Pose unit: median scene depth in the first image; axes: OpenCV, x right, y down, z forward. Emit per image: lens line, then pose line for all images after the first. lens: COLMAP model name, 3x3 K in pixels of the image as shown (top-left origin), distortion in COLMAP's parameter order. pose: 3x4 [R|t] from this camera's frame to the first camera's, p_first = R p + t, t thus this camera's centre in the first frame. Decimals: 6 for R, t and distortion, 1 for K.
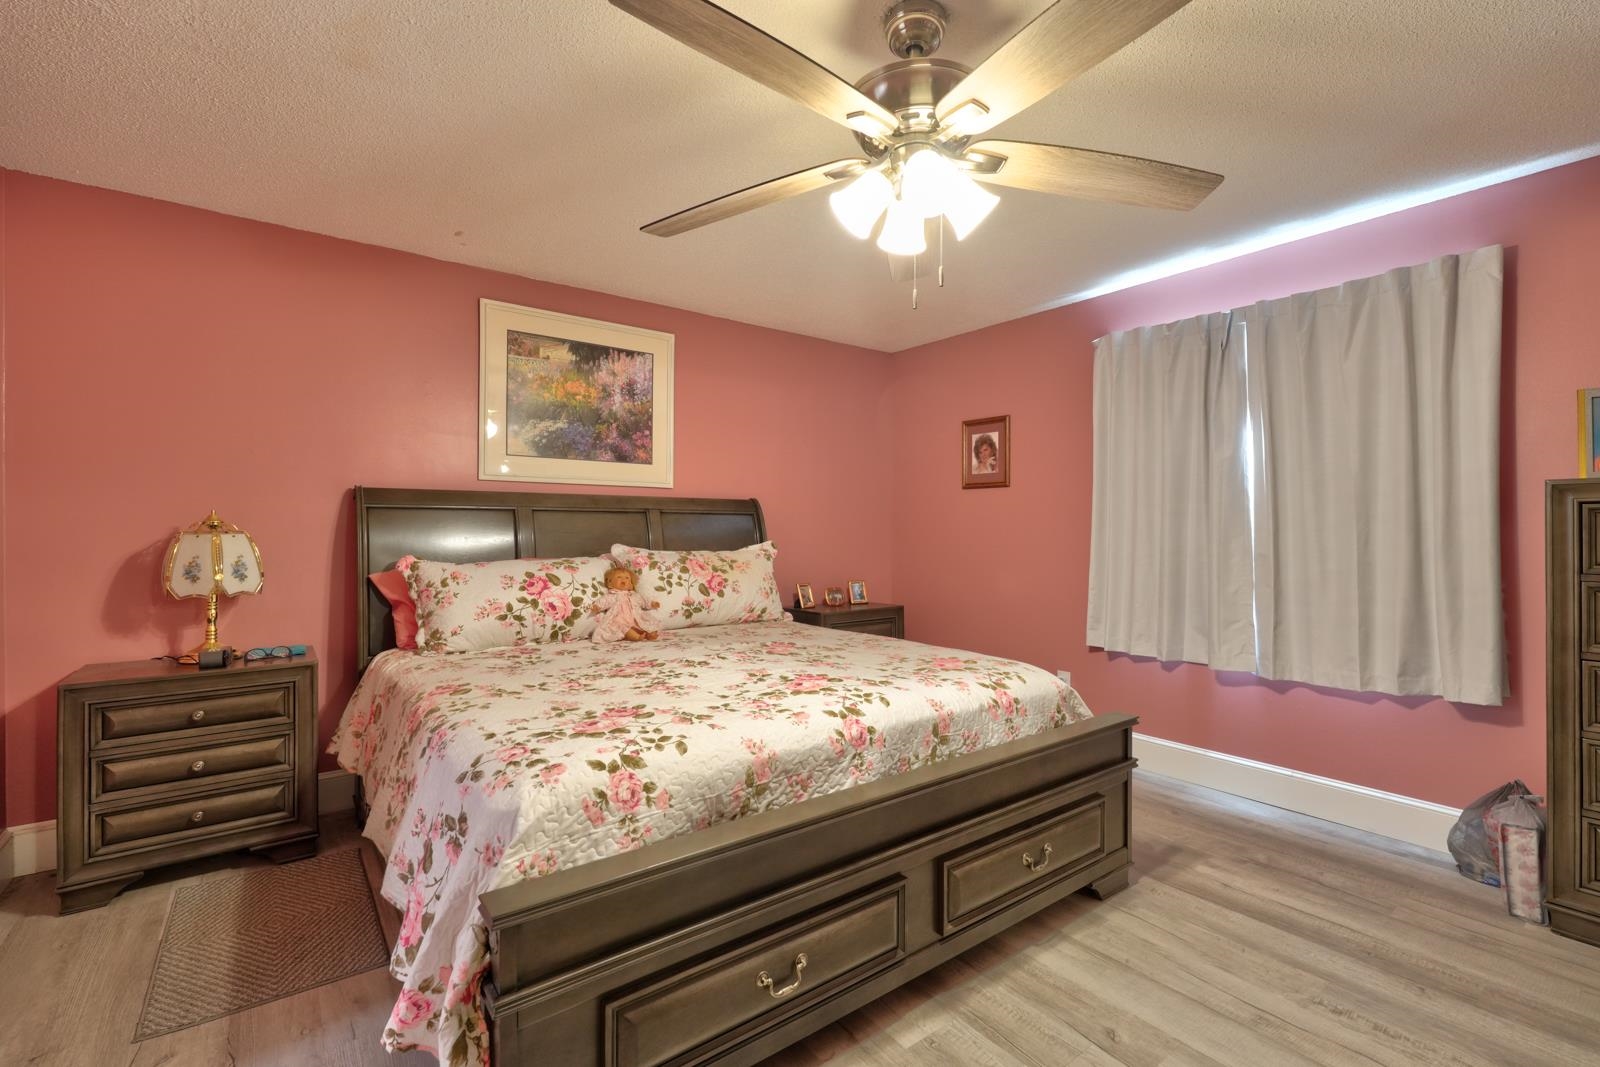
lens RADIAL K [[699.6, 0, 807.2], [0, 699.6, 527.9], [0, 0, 1]] dist [0.000687, -0.000516]
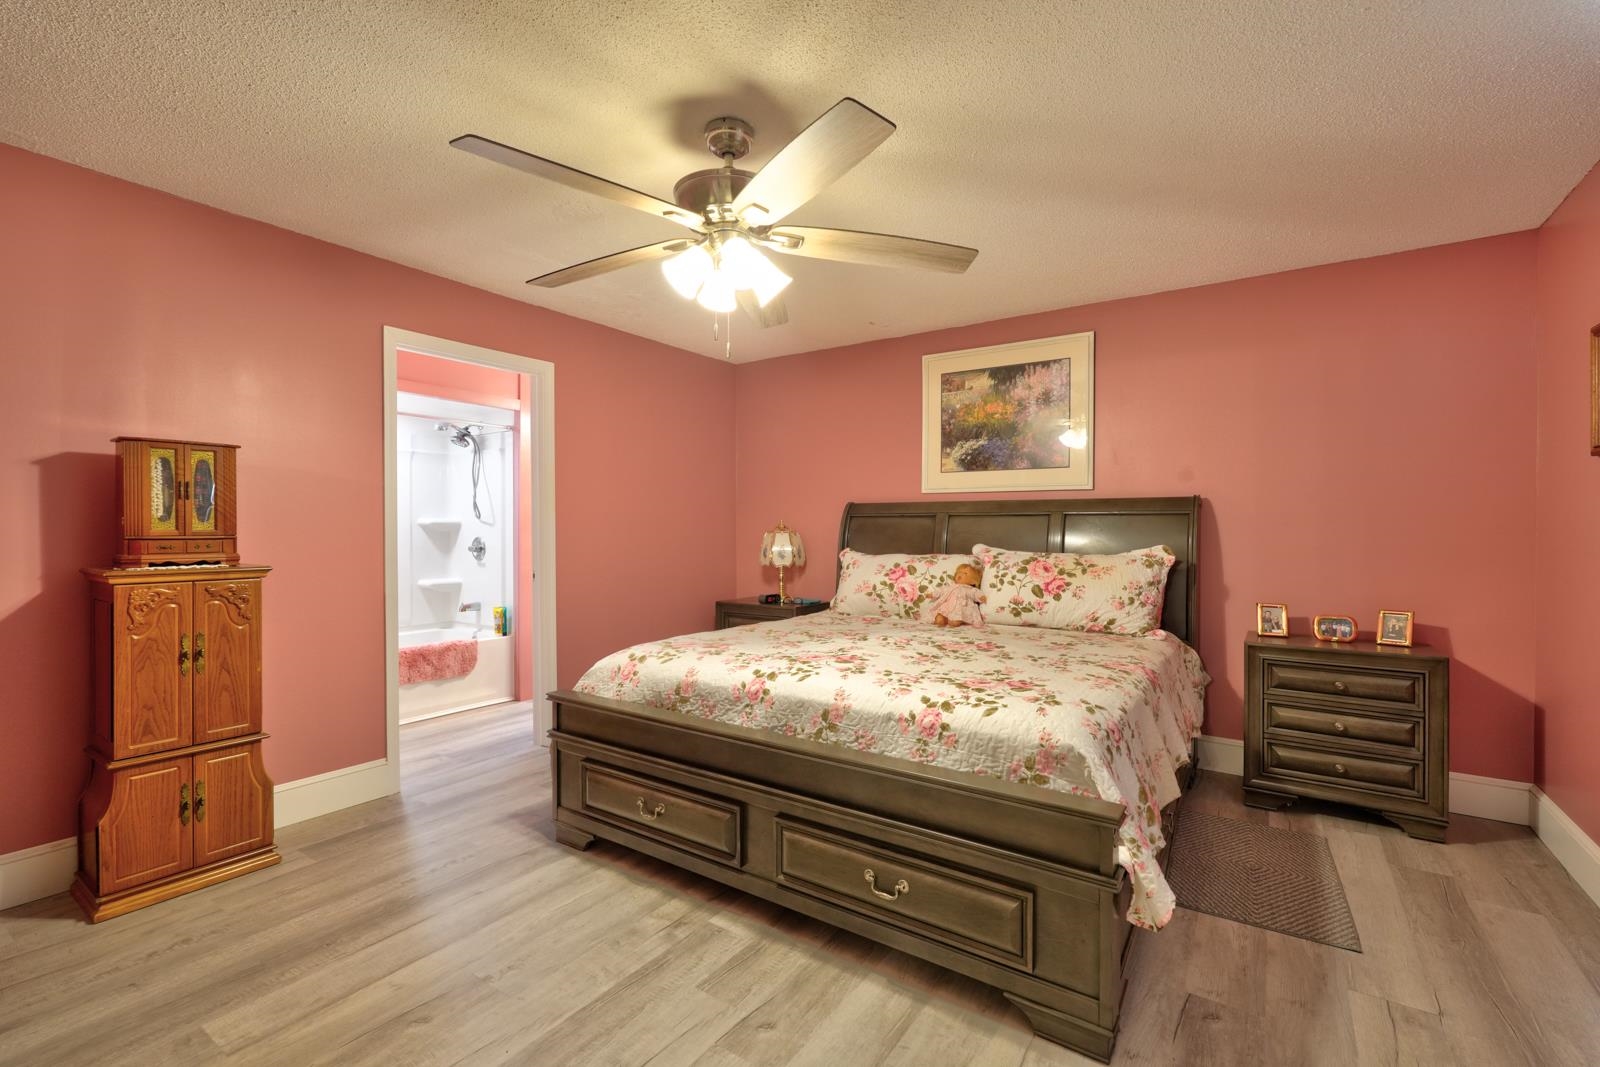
lens RADIAL K [[699.6, 0, 809.3], [0, 699.6, 533.3], [0, 0, 1]] dist [0.000687, -0.000516]
pose [[0.325635, 0.005636, -0.945479, 0.730269], [-0.000535, 0.999983, 0.005777, -0.000870], [0.945495, -0.001375, 0.325633, 0.374685]]
